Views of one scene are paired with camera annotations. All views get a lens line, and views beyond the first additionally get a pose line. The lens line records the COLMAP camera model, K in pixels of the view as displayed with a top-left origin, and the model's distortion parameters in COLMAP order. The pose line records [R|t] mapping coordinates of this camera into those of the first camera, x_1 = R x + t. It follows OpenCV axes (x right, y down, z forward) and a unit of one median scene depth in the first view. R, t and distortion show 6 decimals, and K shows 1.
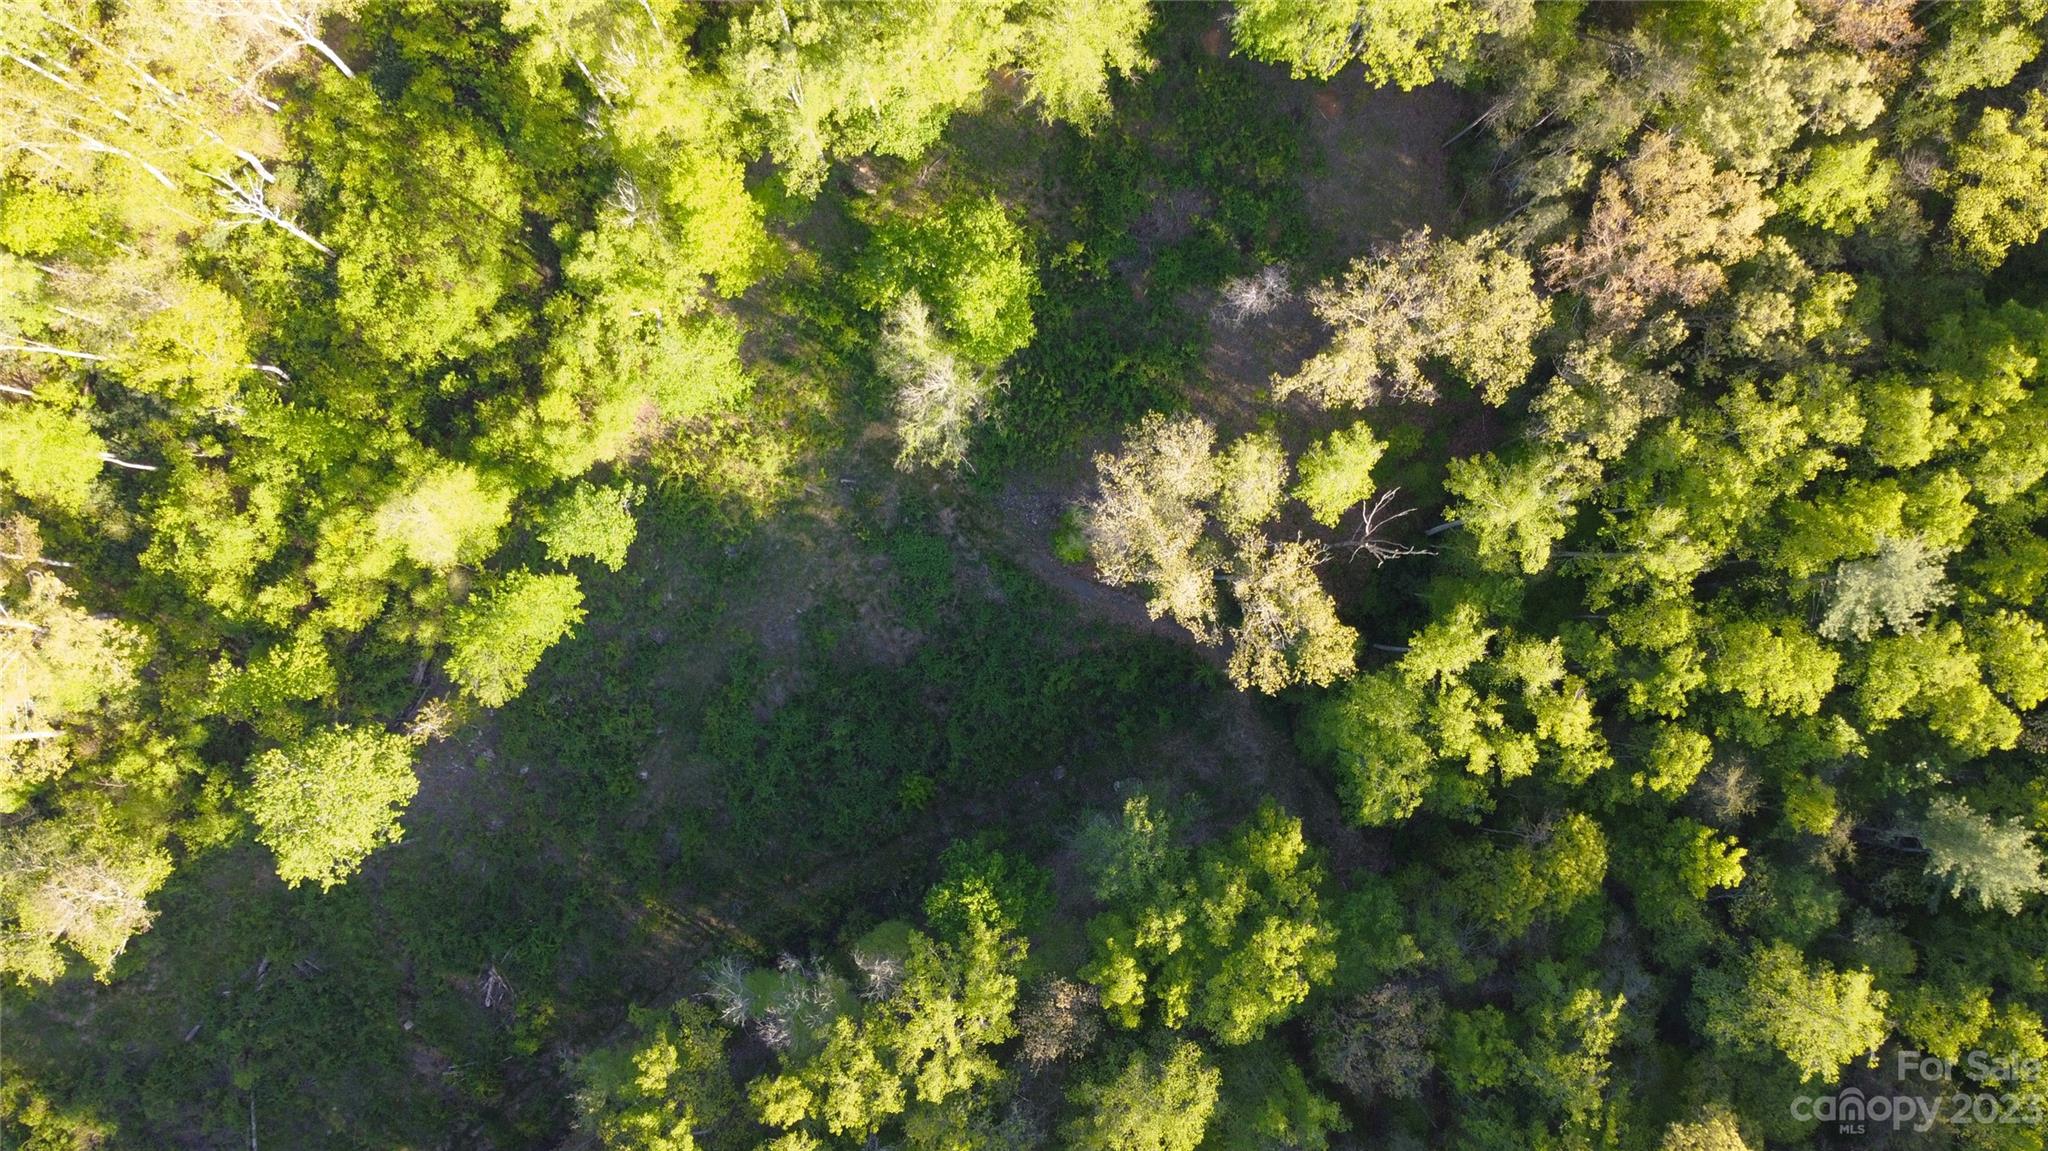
lens RADIAL K [[1491.4, 0, 1023.3], [0, 1491.4, 576.9], [0, 0, 1]] dist [-0.010715, -0.013196]
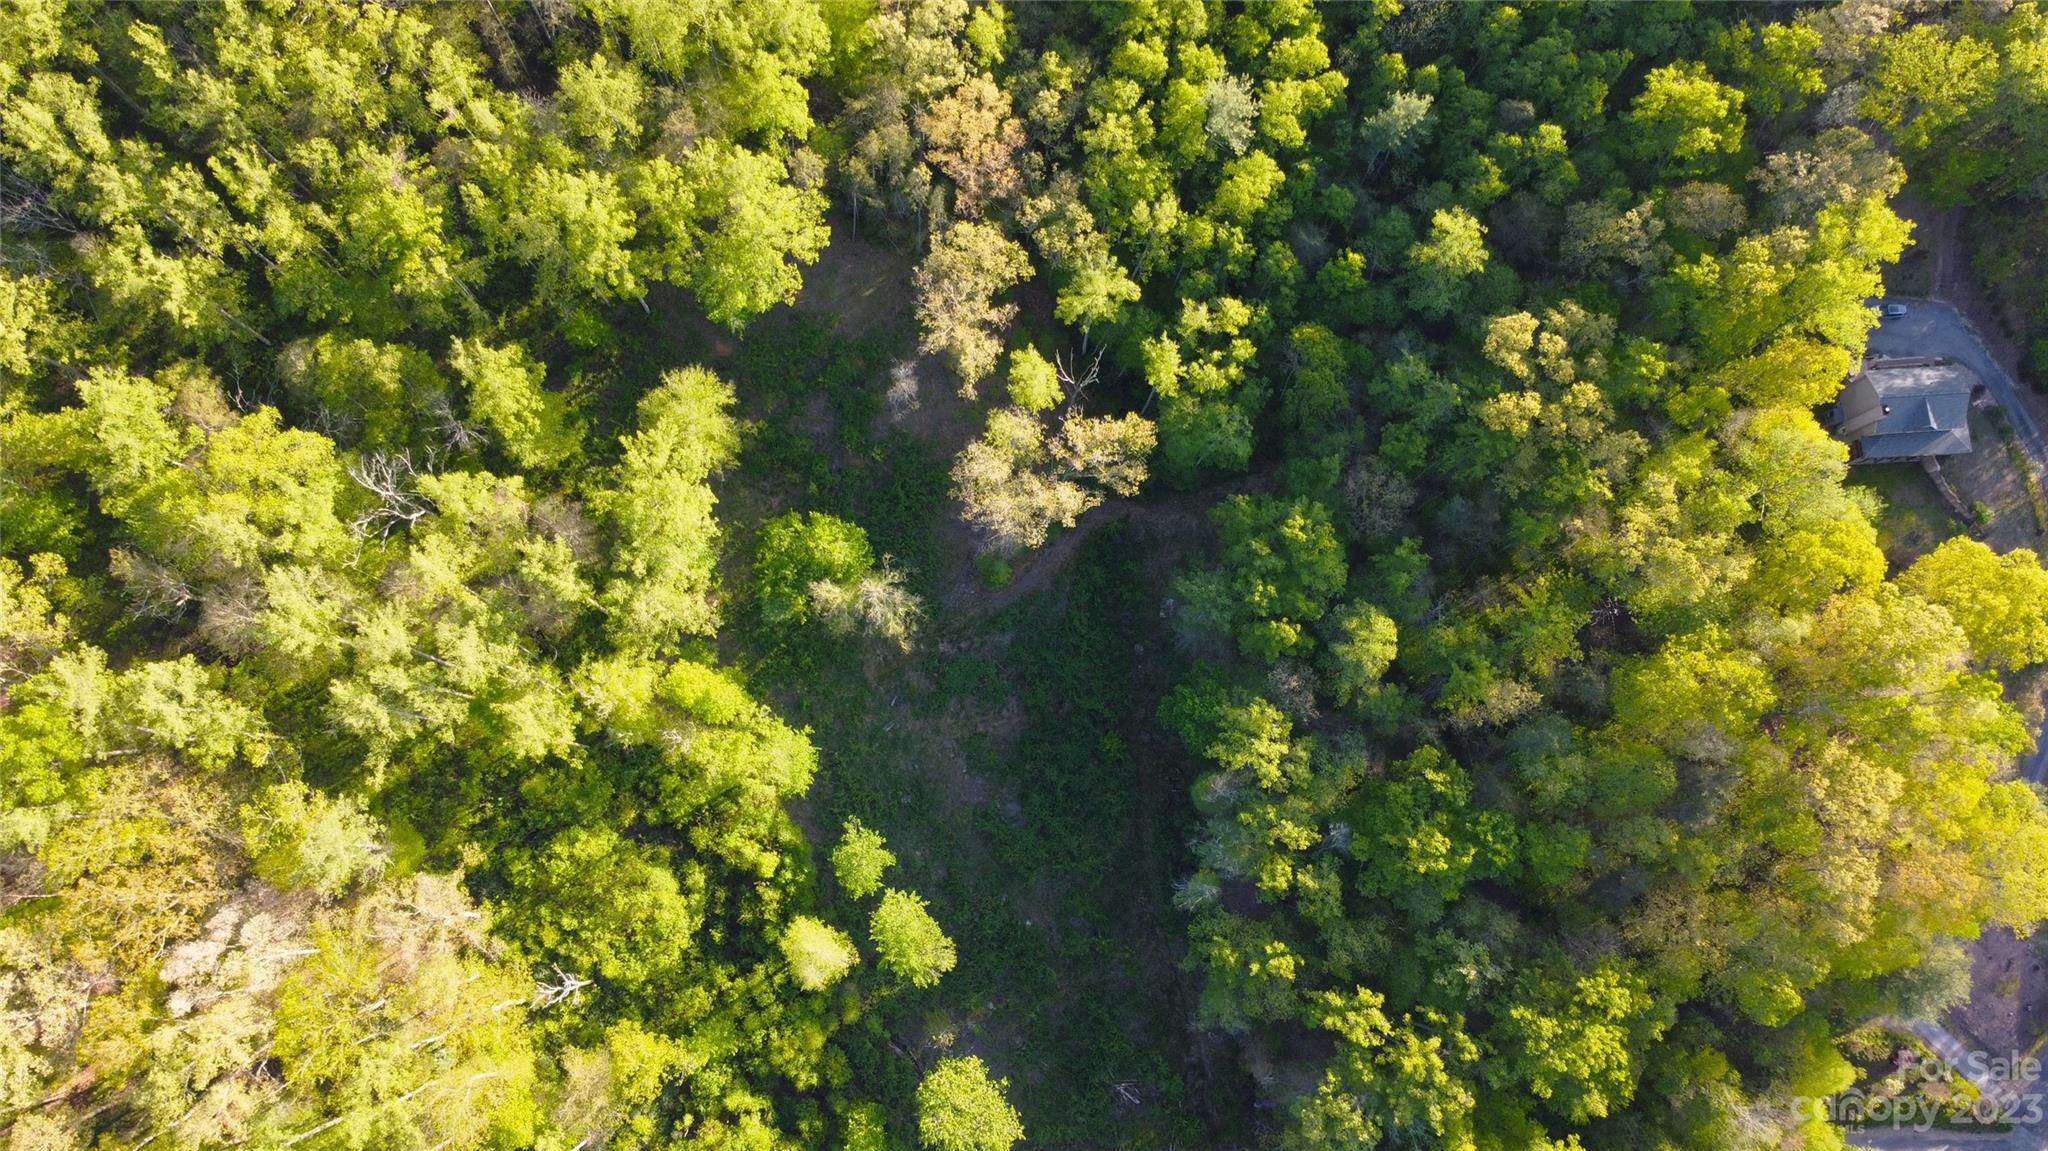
lens RADIAL K [[1491.4, 0, 1024.0], [0, 1491.4, 574.8], [0, 0, 1]] dist [-0.010715, -0.013196]
pose [[0.386728, -0.907441, 0.164293, -0.236934], [0.919297, 0.393455, 0.009250, -0.014132], [-0.073036, 0.147457, 0.986368, -0.515749]]
